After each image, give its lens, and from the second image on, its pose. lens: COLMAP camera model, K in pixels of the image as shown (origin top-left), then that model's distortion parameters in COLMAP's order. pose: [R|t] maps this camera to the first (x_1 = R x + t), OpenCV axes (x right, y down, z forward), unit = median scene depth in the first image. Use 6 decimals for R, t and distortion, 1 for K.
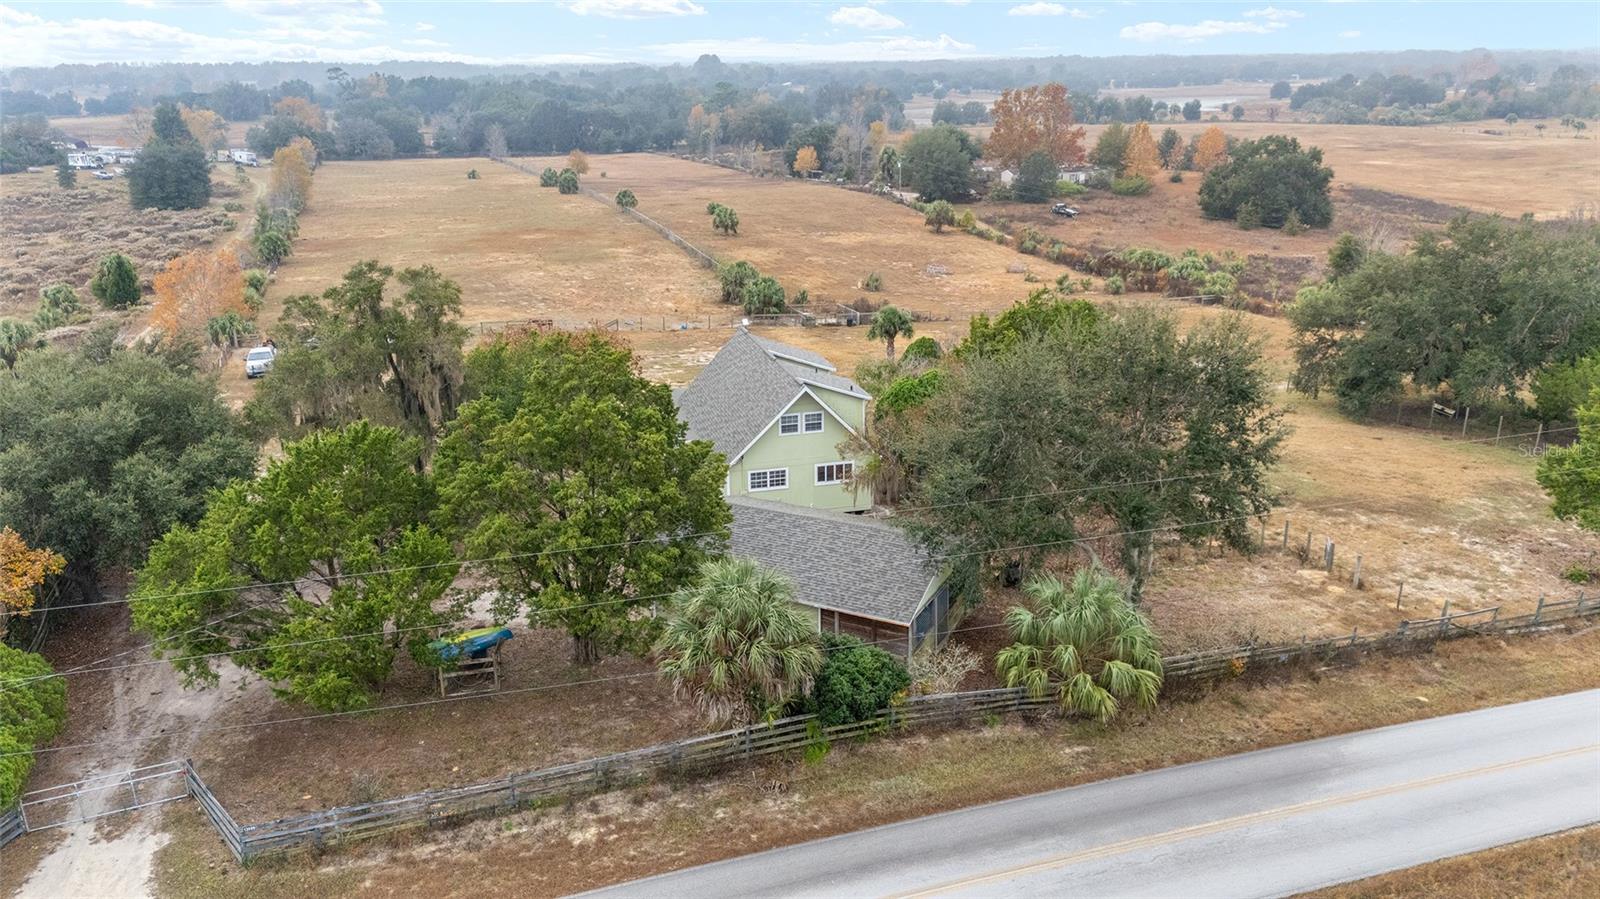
lens RADIAL K [[1174.4, 0, 800.0], [0, 1174.4, 449.5], [0, 0, 1]] dist [0.079402, -0.087666]
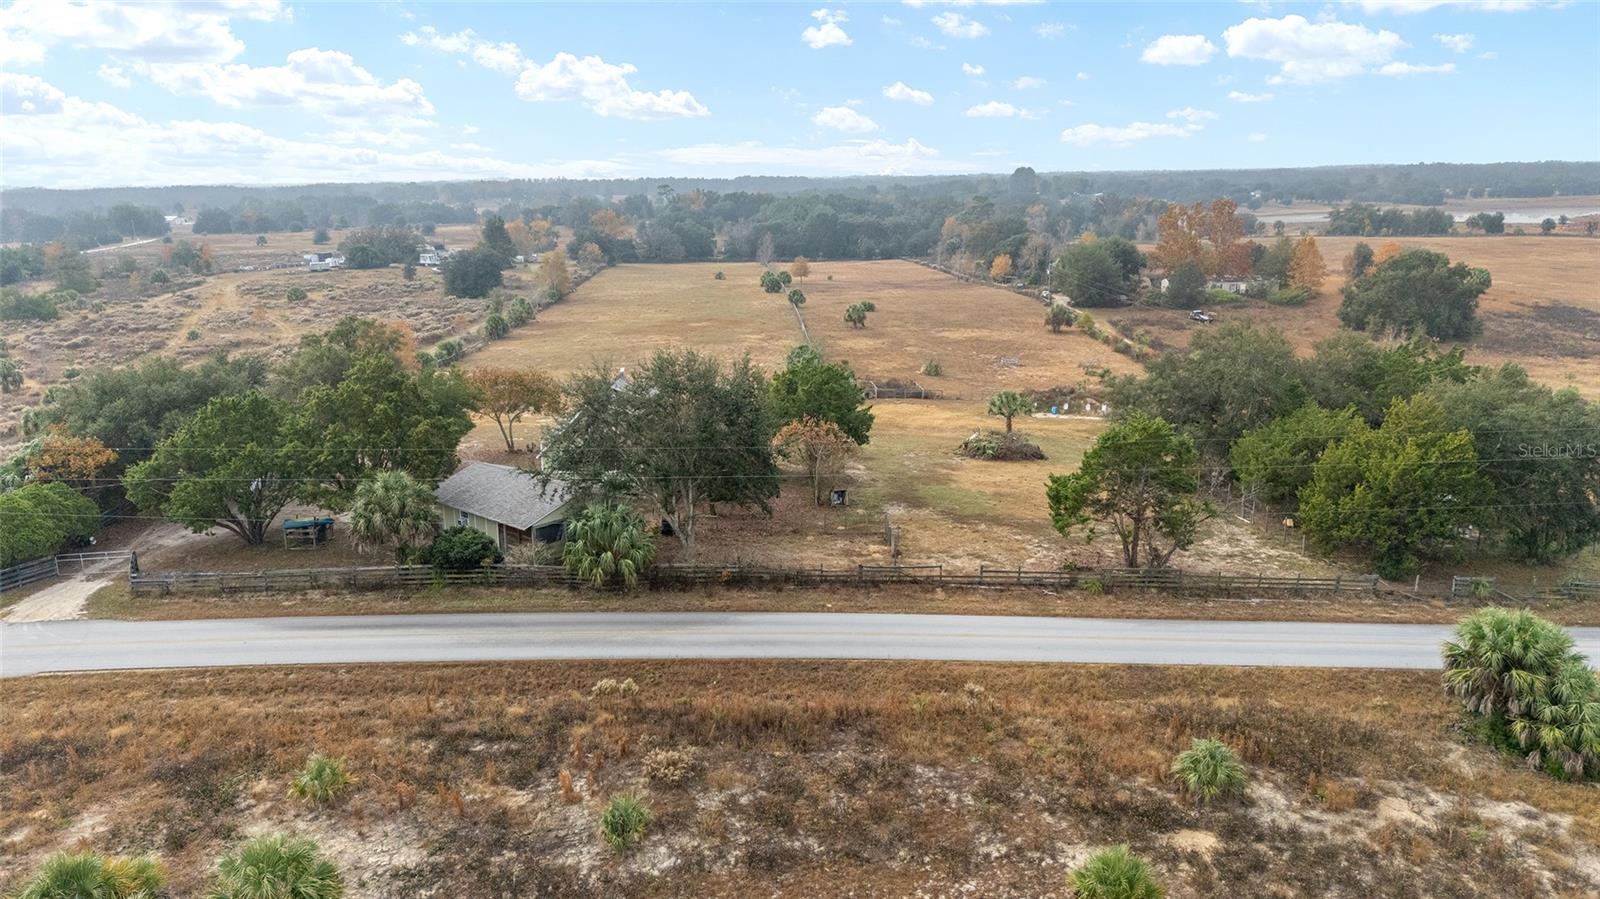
lens RADIAL K [[1174.4, 0, 800.0], [0, 1174.4, 449.5], [0, 0, 1]] dist [0.079402, -0.087666]
pose [[0.958971, 0.060254, -0.277028, 0.161109], [-0.083966, 0.993677, -0.074535, 0.022176], [0.270786, 0.094738, 0.957967, -0.090060]]
